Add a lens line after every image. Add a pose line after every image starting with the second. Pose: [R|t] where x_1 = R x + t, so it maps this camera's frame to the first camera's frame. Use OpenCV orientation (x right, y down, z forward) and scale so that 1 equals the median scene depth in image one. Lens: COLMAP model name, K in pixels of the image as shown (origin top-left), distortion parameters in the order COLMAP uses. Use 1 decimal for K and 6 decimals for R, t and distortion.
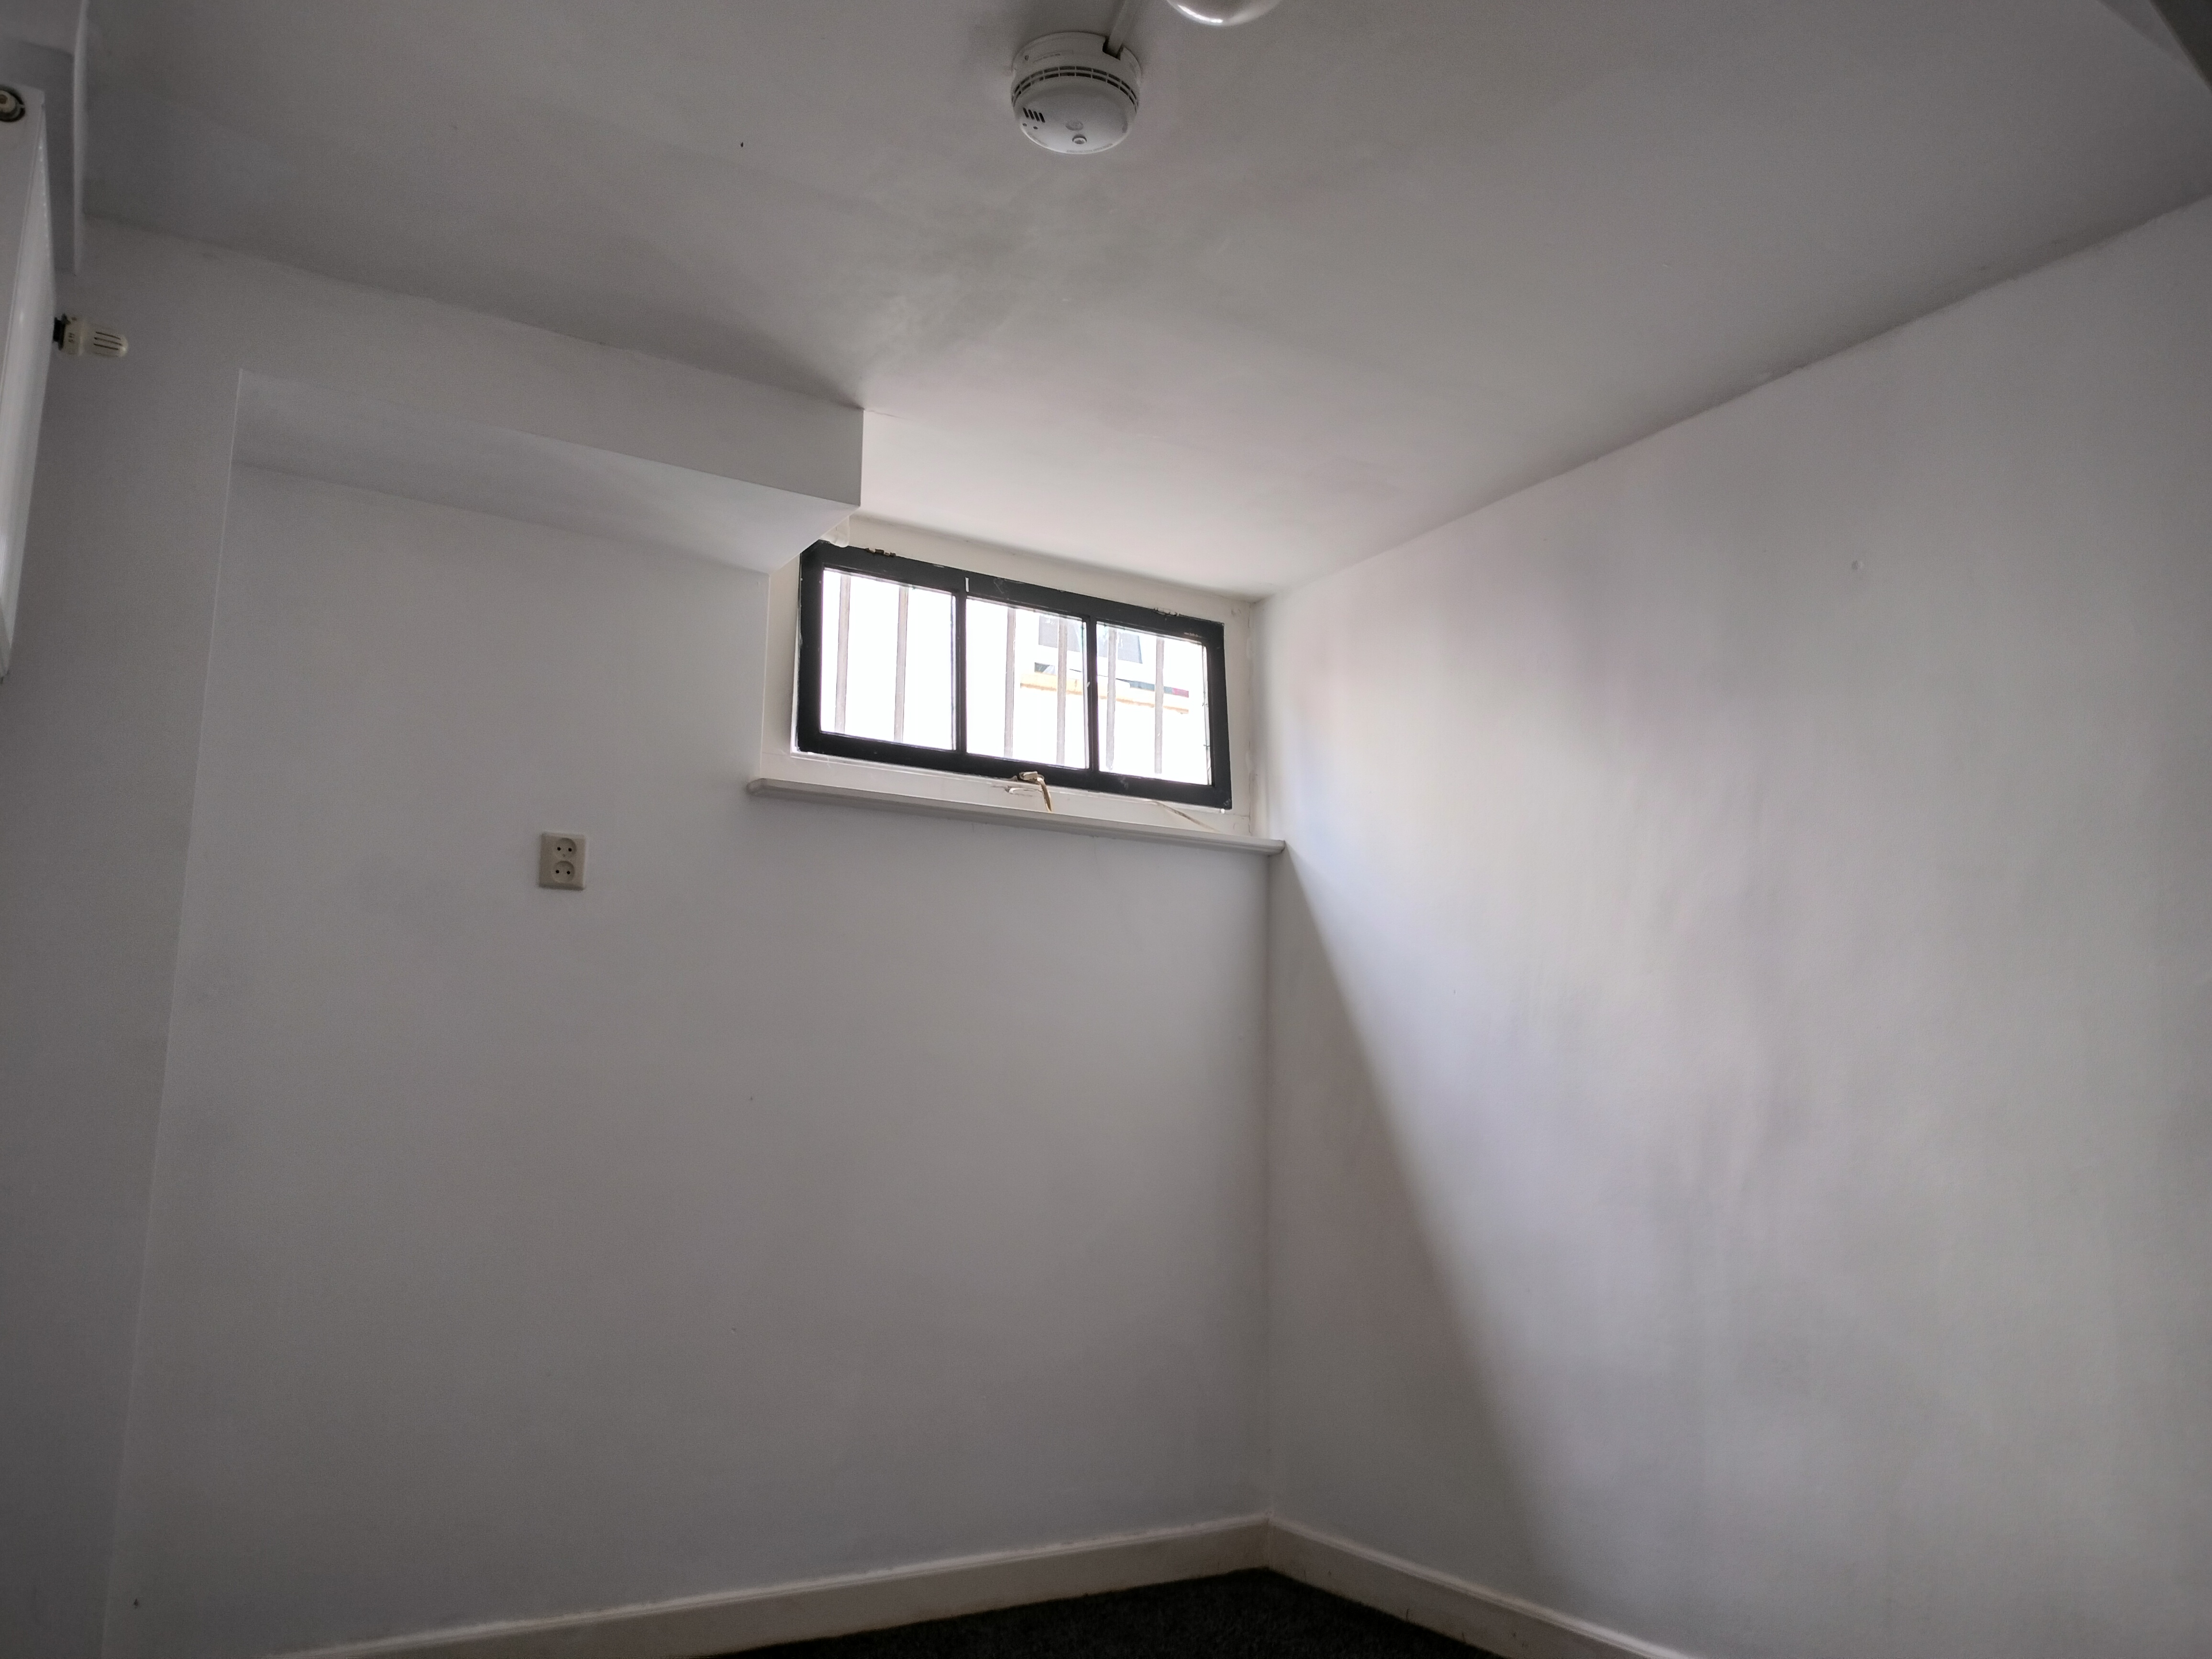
lens RADIAL K [[1707.6, 0, 1149.8], [0, 1707.6, 823.7], [0, 0, 1]] dist [0.175769, -0.208879]
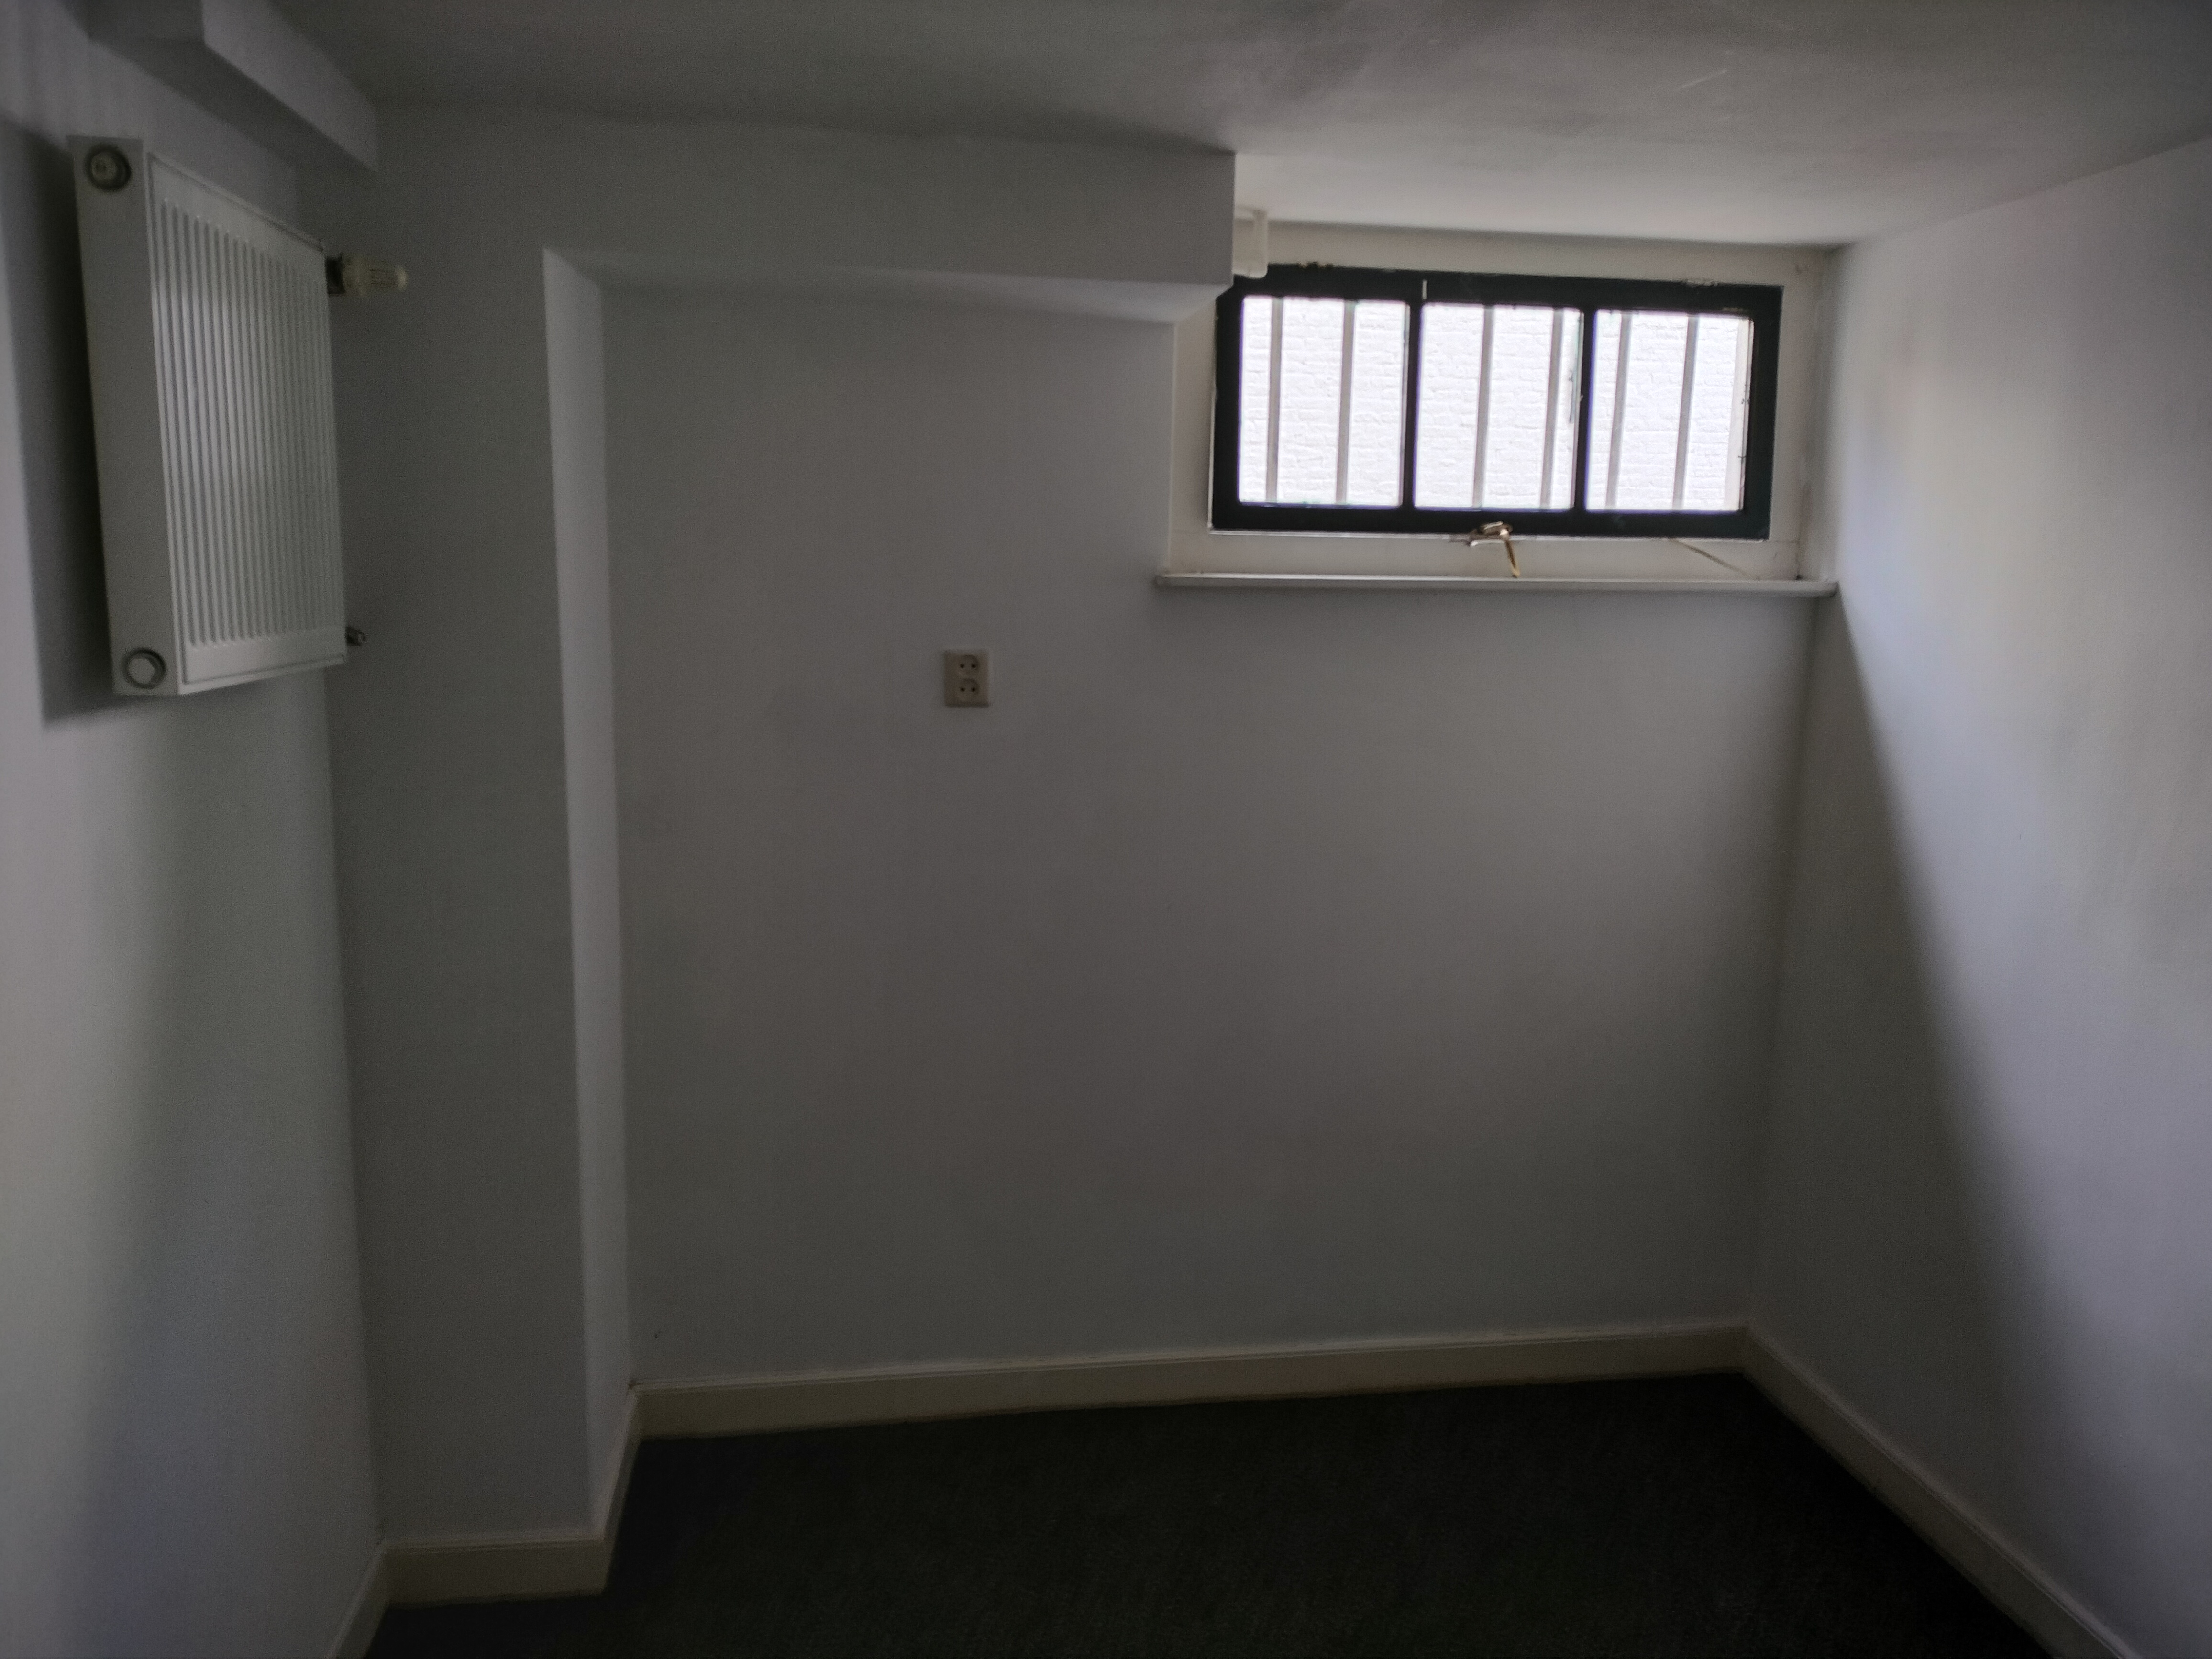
lens RADIAL K [[1707.6, 0, 1149.8], [0, 1707.6, 823.7], [0, 0, 1]] dist [0.175769, -0.208879]
pose [[0.922741, 0.073999, -0.378251, 0.108265], [0.052669, 0.947979, 0.313945, -0.168047], [0.381806, -0.309612, 0.870841, 0.148316]]
